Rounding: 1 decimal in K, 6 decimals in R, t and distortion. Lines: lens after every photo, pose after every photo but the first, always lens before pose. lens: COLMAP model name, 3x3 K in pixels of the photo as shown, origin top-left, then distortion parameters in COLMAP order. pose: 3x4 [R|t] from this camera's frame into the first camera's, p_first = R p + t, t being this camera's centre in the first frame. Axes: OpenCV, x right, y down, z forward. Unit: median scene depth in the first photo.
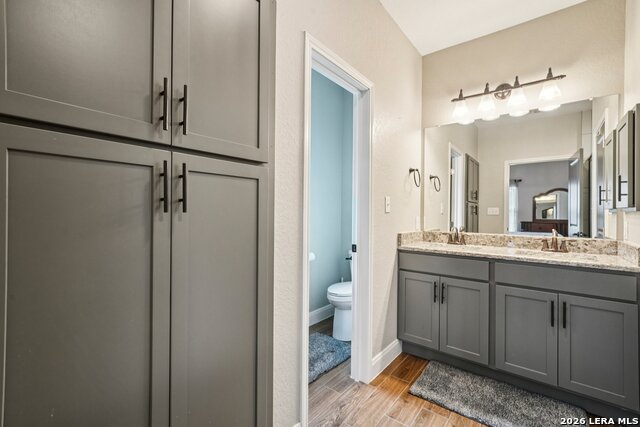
lens RADIAL K [[277.3, 0, 319.9], [0, 277.3, 212.5], [0, 0, 1]] dist [0.004036, 0.001216]
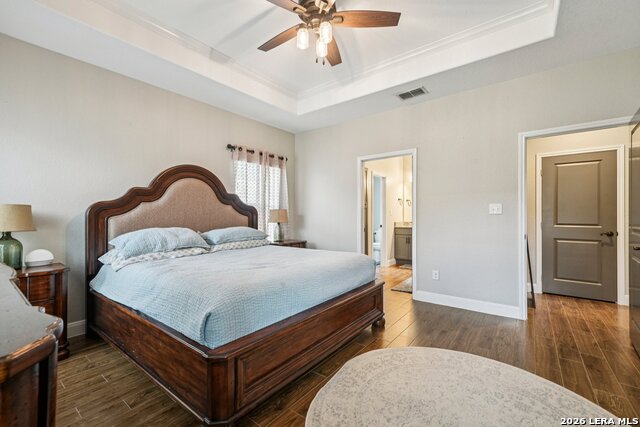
lens RADIAL K [[277.3, 0, 318.8], [0, 277.3, 213.1], [0, 0, 1]] dist [0.004036, 0.001216]
pose [[0.999595, -0.006227, 0.027754, -0.576361], [0.006337, 0.999972, -0.003892, -0.010516], [-0.027729, 0.004066, 0.999607, -1.835535]]
